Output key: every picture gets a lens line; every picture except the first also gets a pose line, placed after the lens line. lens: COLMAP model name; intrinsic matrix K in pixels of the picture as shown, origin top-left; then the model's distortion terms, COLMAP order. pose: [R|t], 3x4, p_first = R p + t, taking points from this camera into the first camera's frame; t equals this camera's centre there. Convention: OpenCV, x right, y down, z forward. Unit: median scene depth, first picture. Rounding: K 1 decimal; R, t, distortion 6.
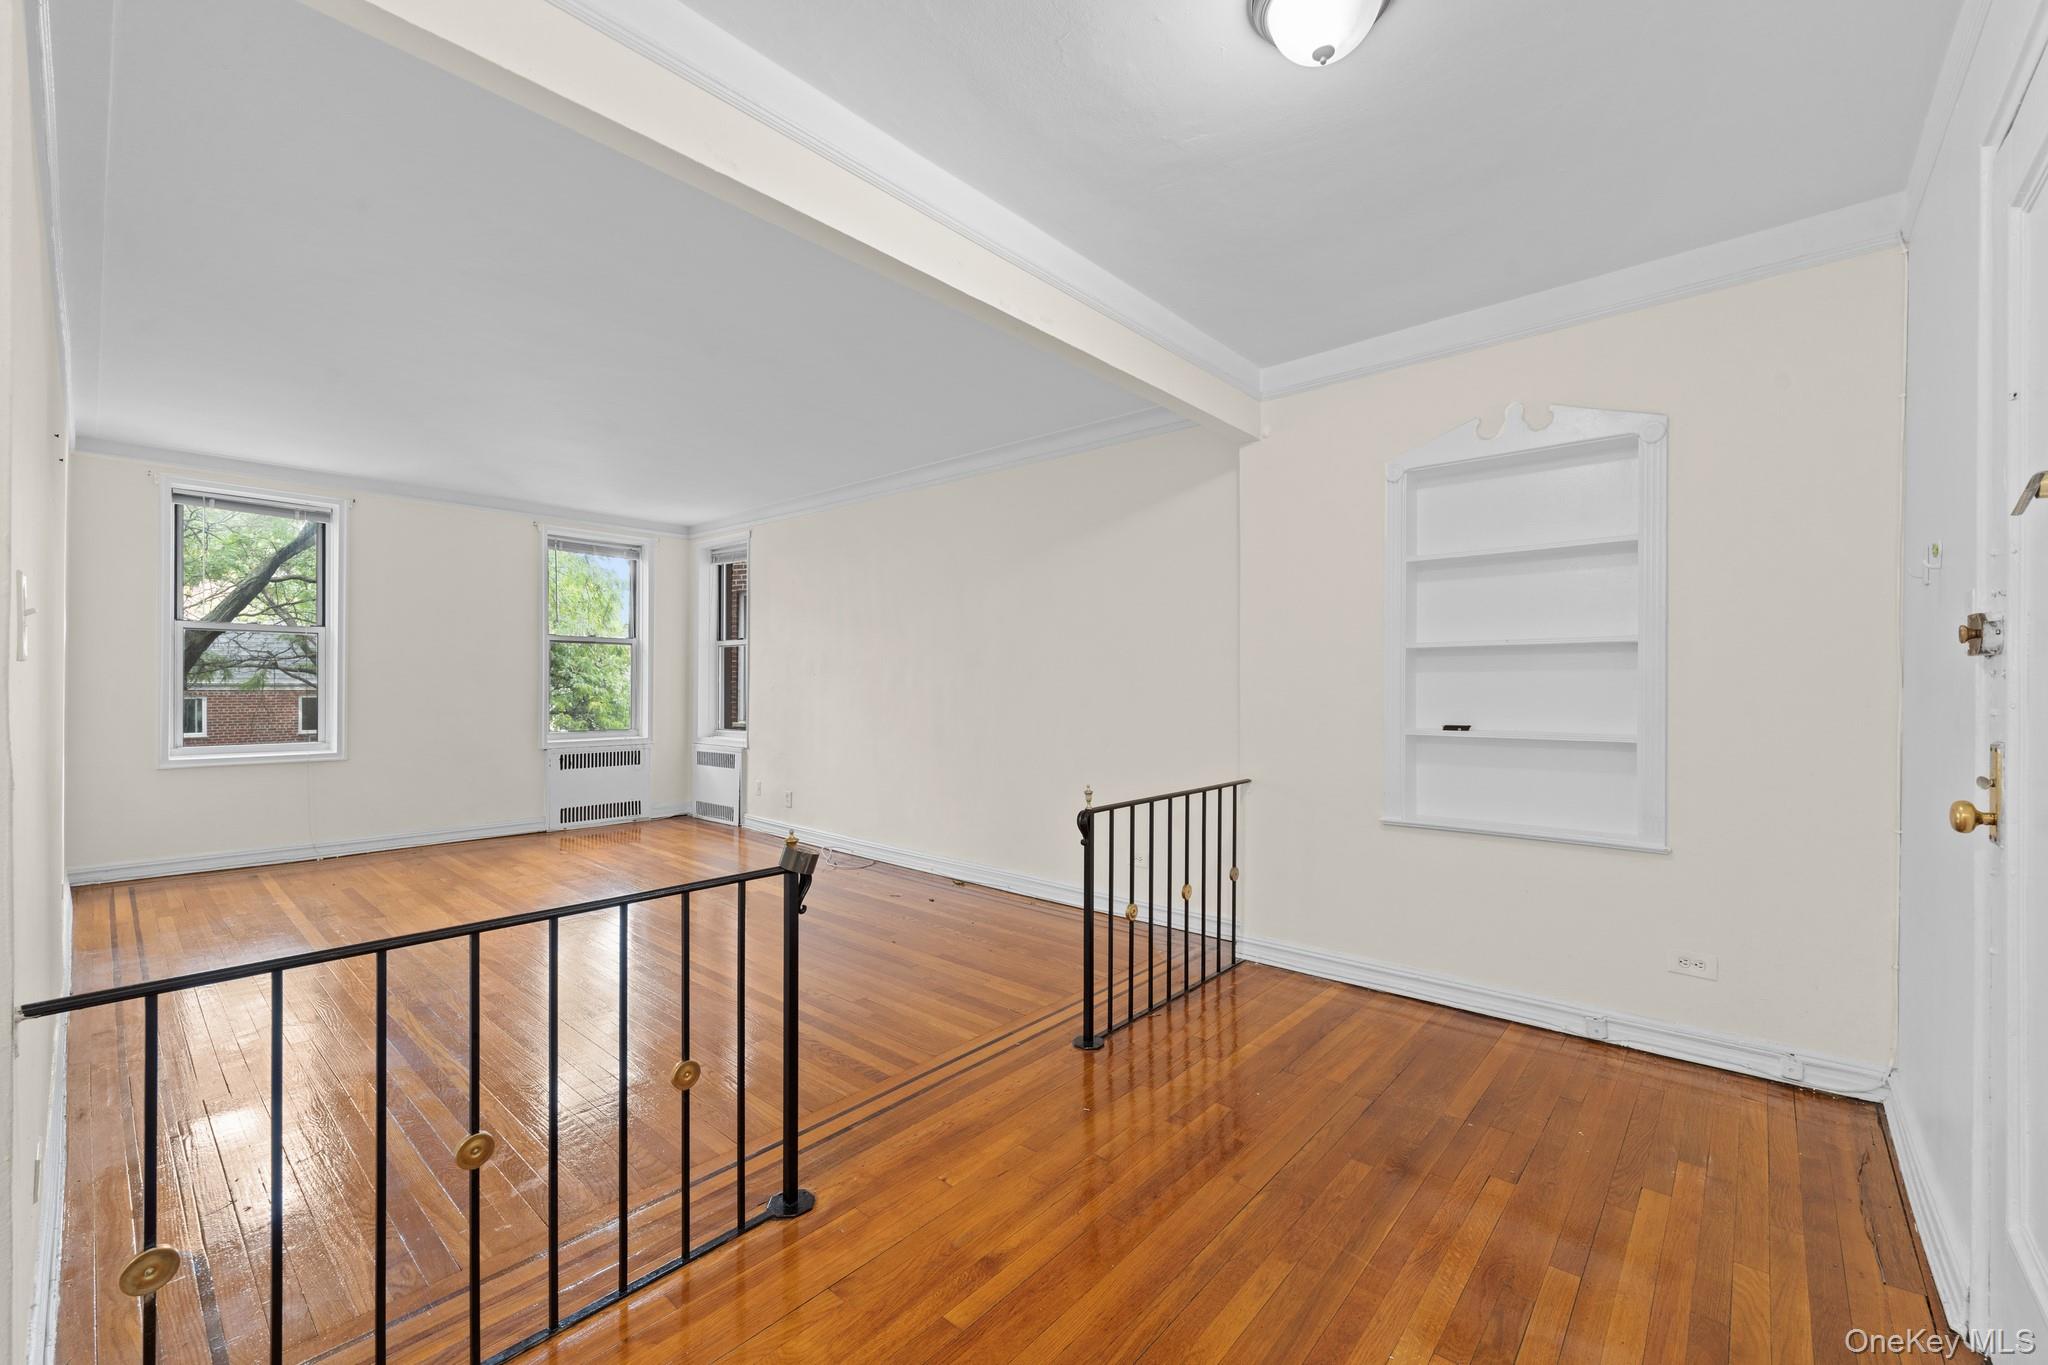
lens RADIAL K [[830.7, 0, 1025.2], [0, 830.7, 685.5], [0, 0, 1]] dist [-0.000235, -0.000190]
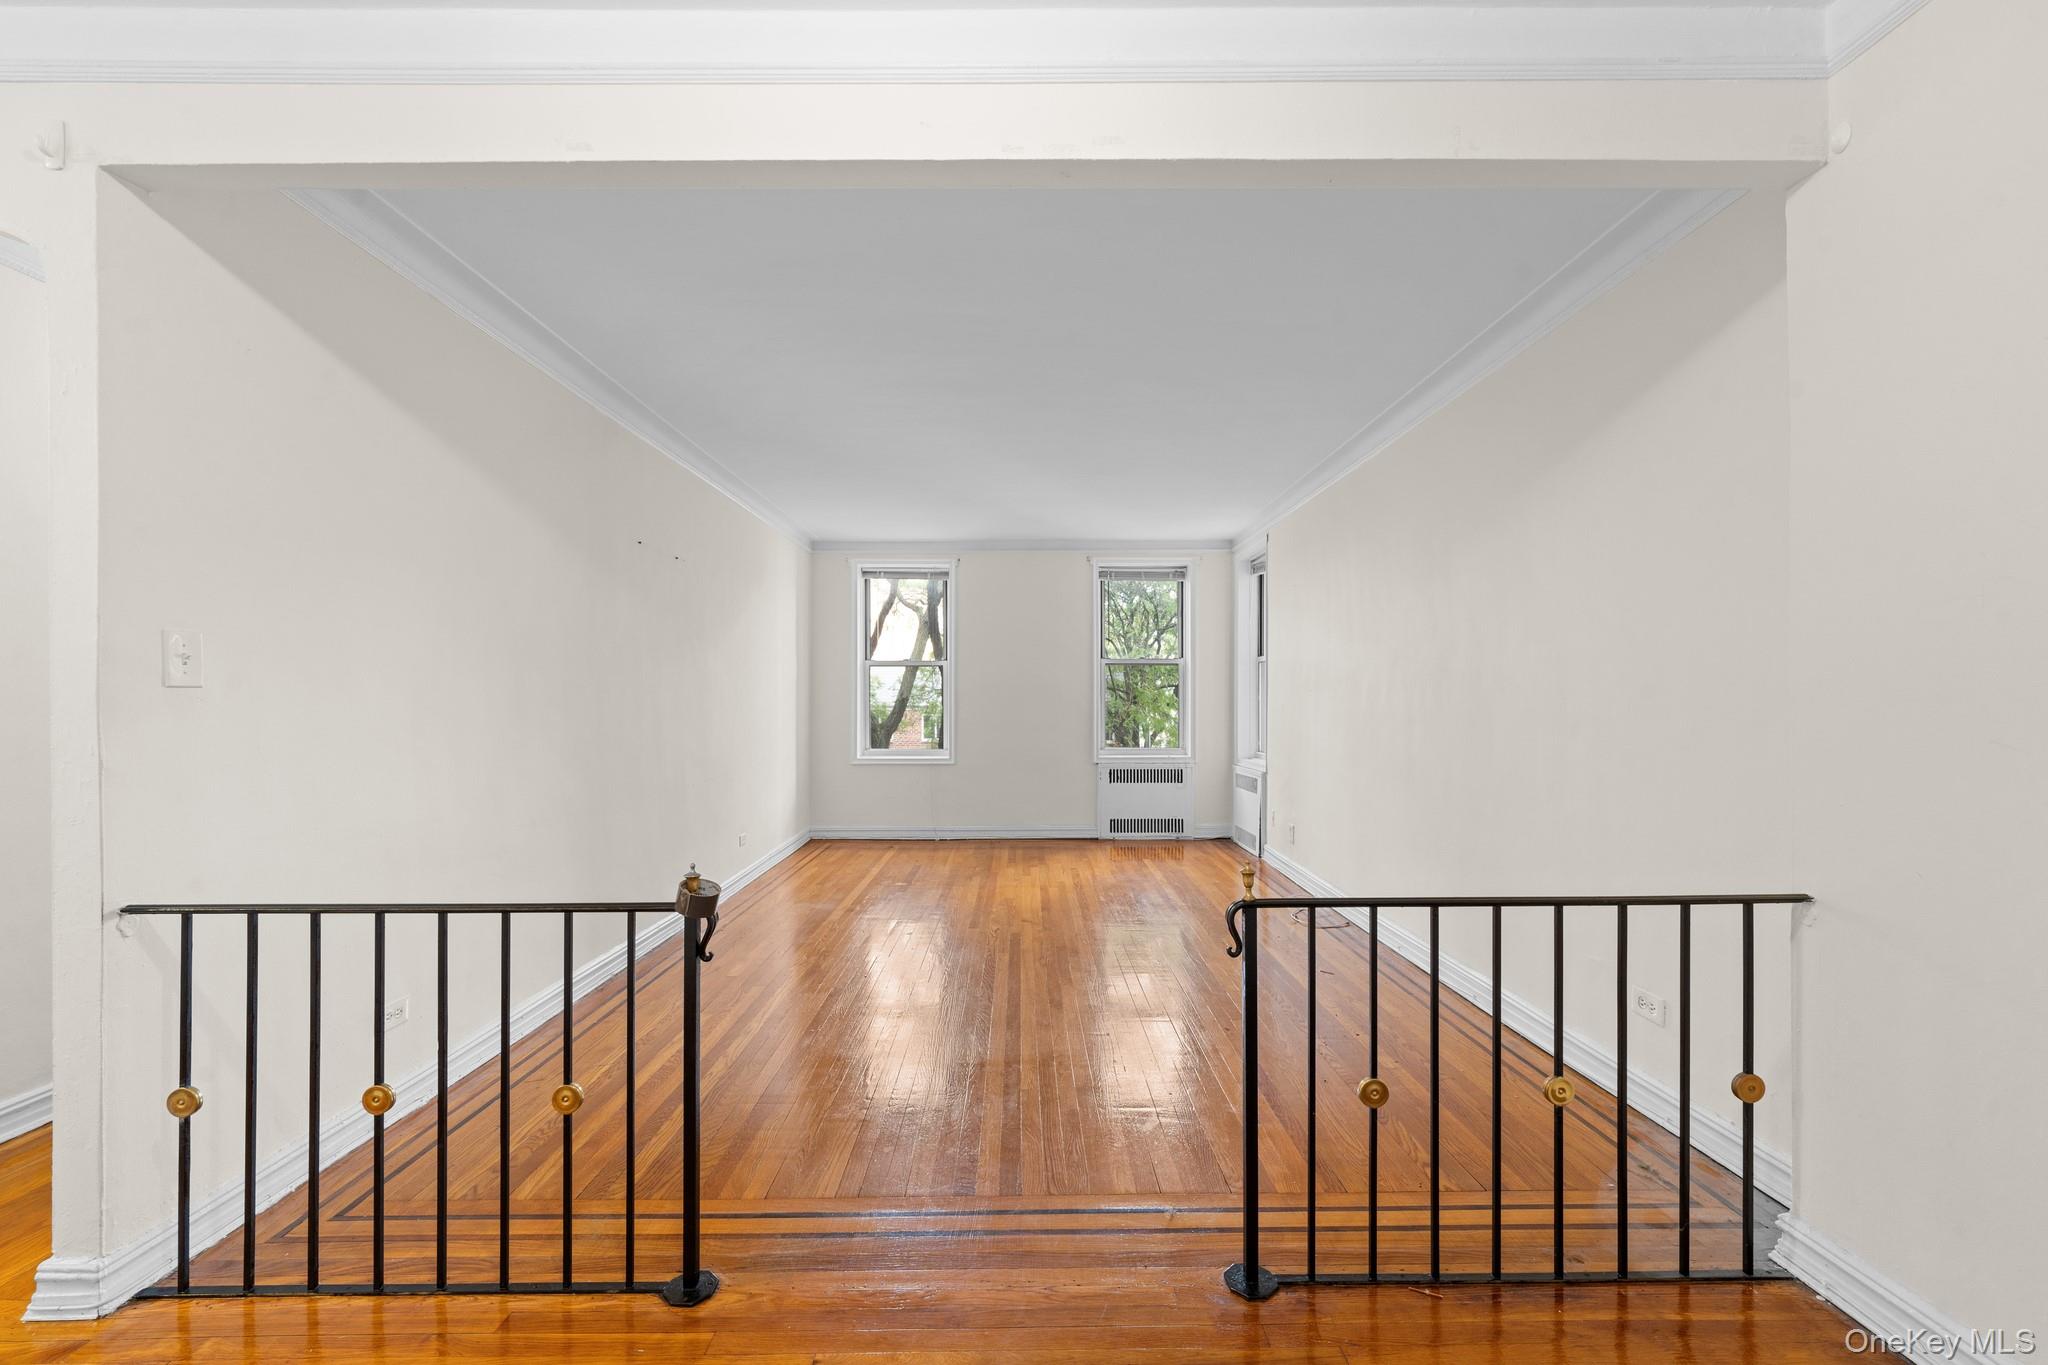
lens RADIAL K [[833.3, 0, 1024.3], [0, 833.3, 704.0], [0, 0, 1]] dist [-0.001282, 0.000029]
pose [[0.665456, -0.006384, -0.746410, 0.330730], [0.004455, 0.999980, -0.004580, 0.005201], [0.746424, -0.000278, 0.665471, 0.363210]]
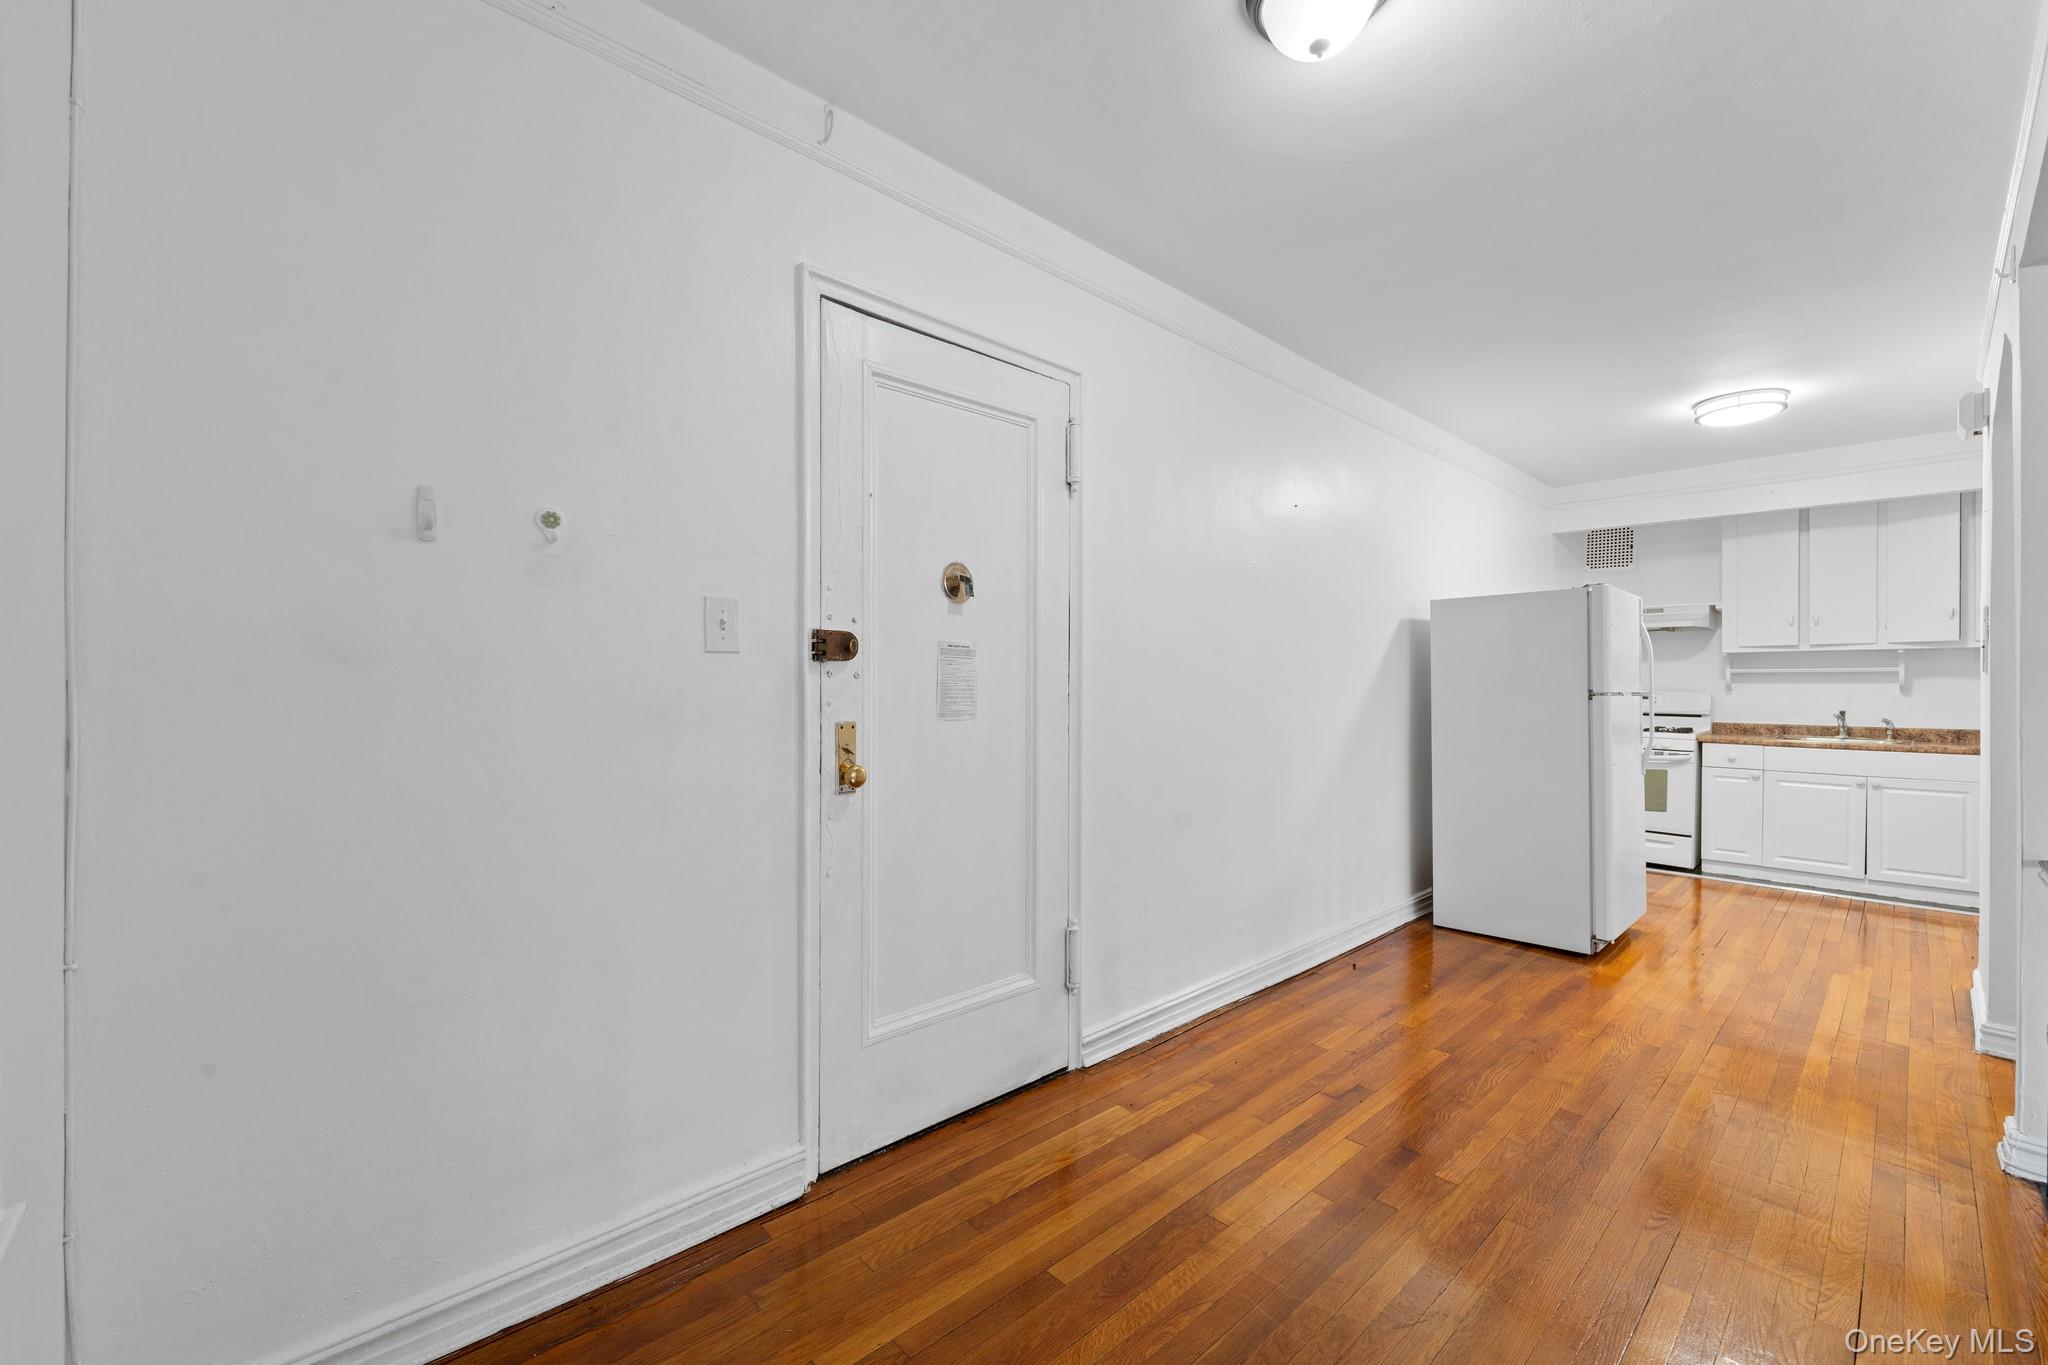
lens RADIAL K [[830.7, 0, 1025.2], [0, 830.7, 685.5], [0, 0, 1]] dist [-0.000235, -0.000190]
pose [[-0.994610, -0.006672, 0.103476, 0.278580], [-0.006644, 0.999978, 0.000616, -0.001503], [-0.103478, -0.000075, -0.994632, 0.942306]]
